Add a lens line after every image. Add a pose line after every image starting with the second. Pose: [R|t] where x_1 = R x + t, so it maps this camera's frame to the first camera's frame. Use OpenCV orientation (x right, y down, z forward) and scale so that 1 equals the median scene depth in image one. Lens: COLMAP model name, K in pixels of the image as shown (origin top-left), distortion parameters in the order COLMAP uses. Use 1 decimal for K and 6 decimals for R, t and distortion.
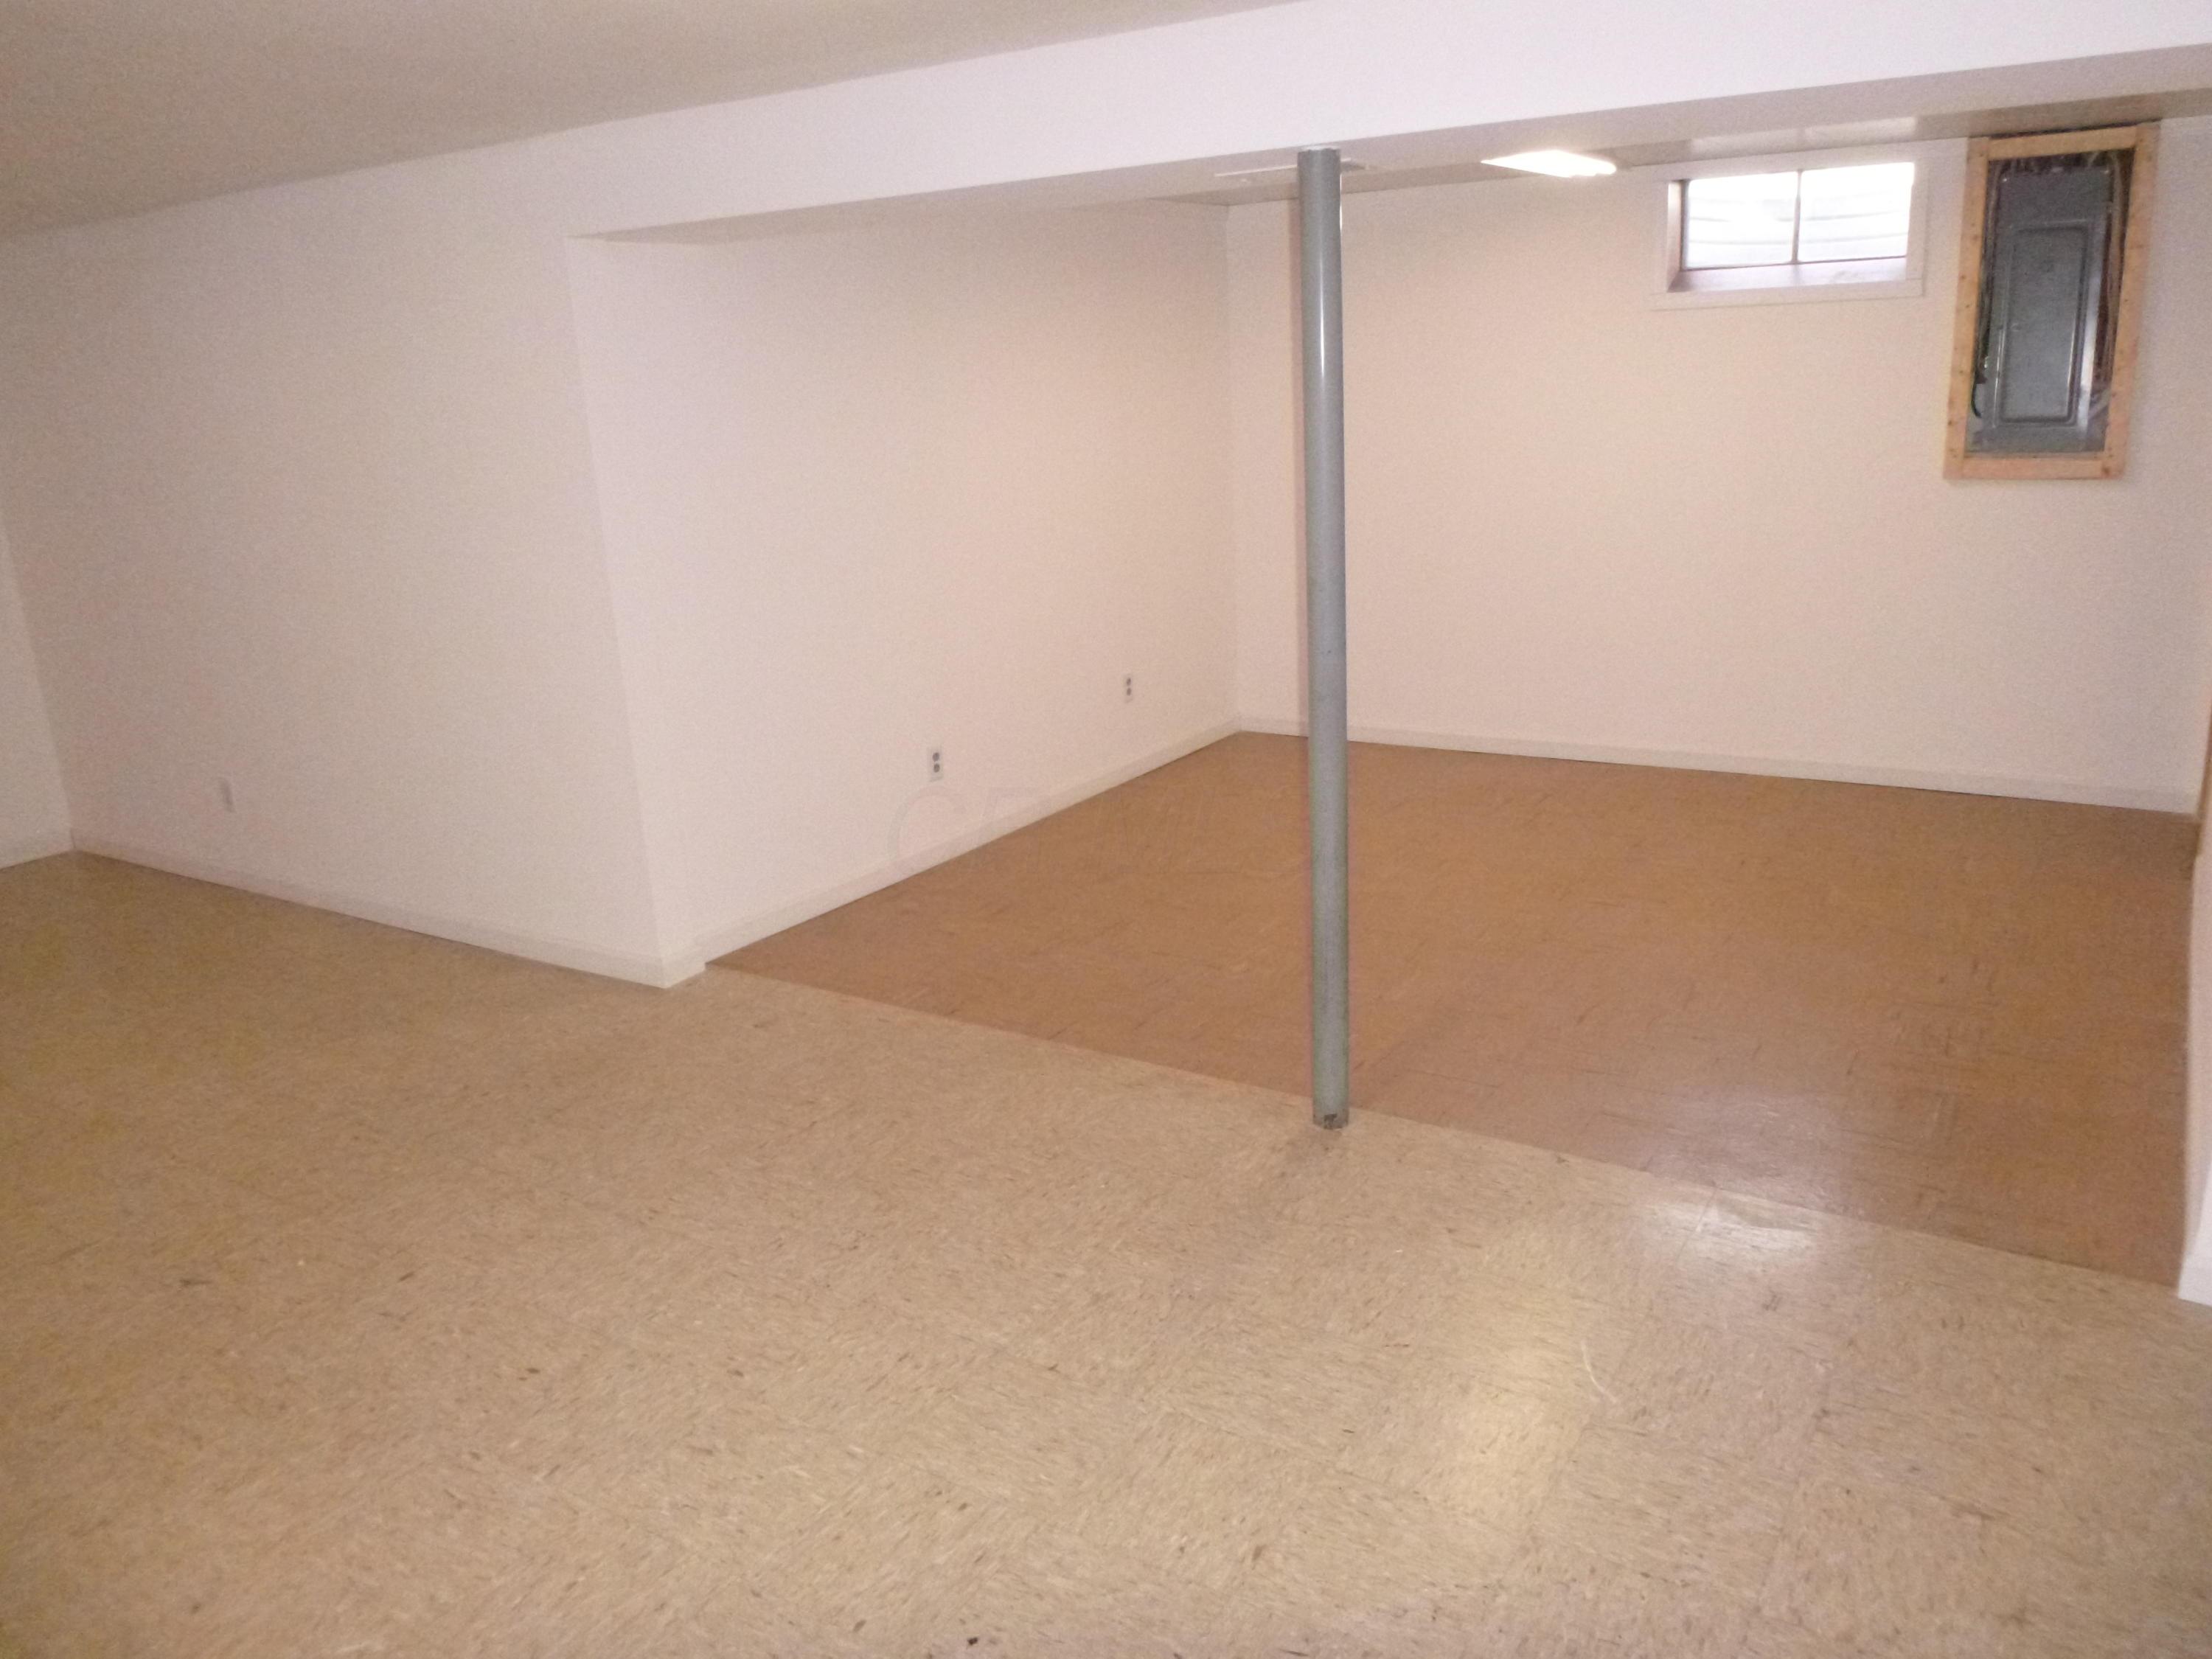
lens RADIAL K [[1613.4, 0, 1106.0], [0, 1613.4, 829.5], [0, 0, 1]] dist [-0.040144, 0.003163]
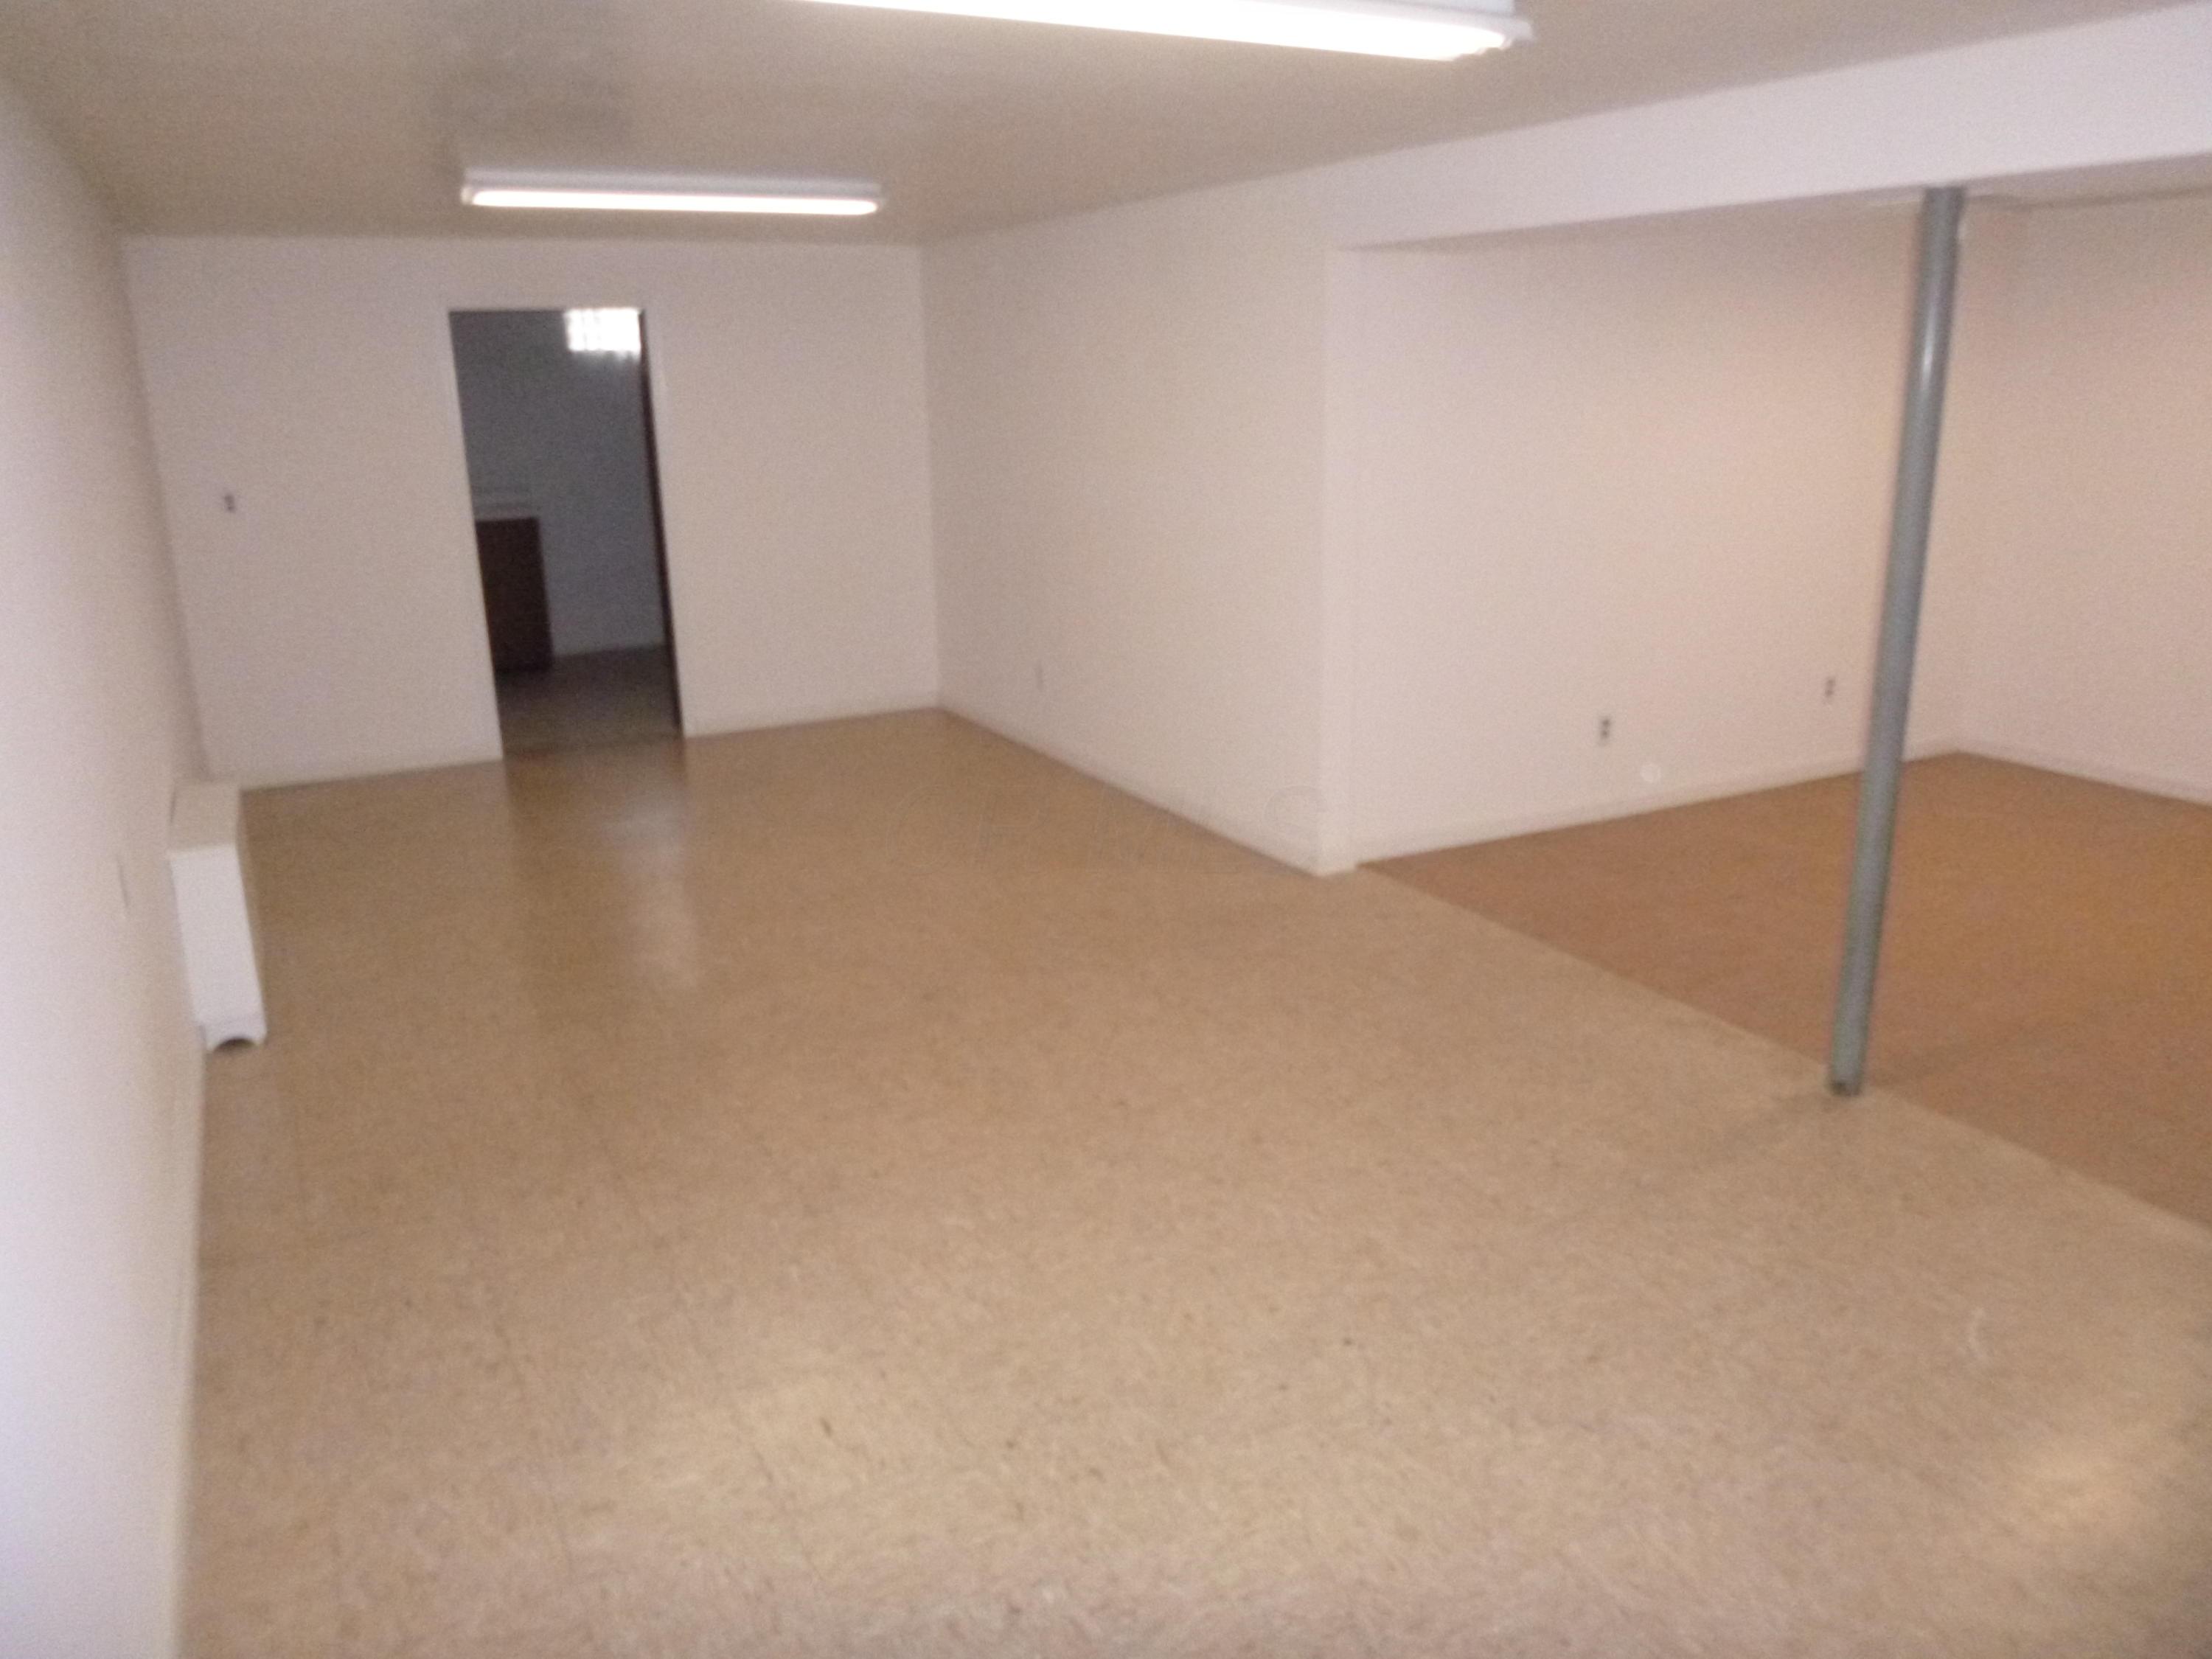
lens RADIAL K [[1613.4, 0, 1106.0], [0, 1613.4, 829.5], [0, 0, 1]] dist [-0.040144, 0.003163]
pose [[0.867505, 0.163854, -0.469668, 0.182588], [-0.157587, 0.986085, 0.052943, 0.031341], [0.471807, 0.028085, 0.881254, -0.169749]]
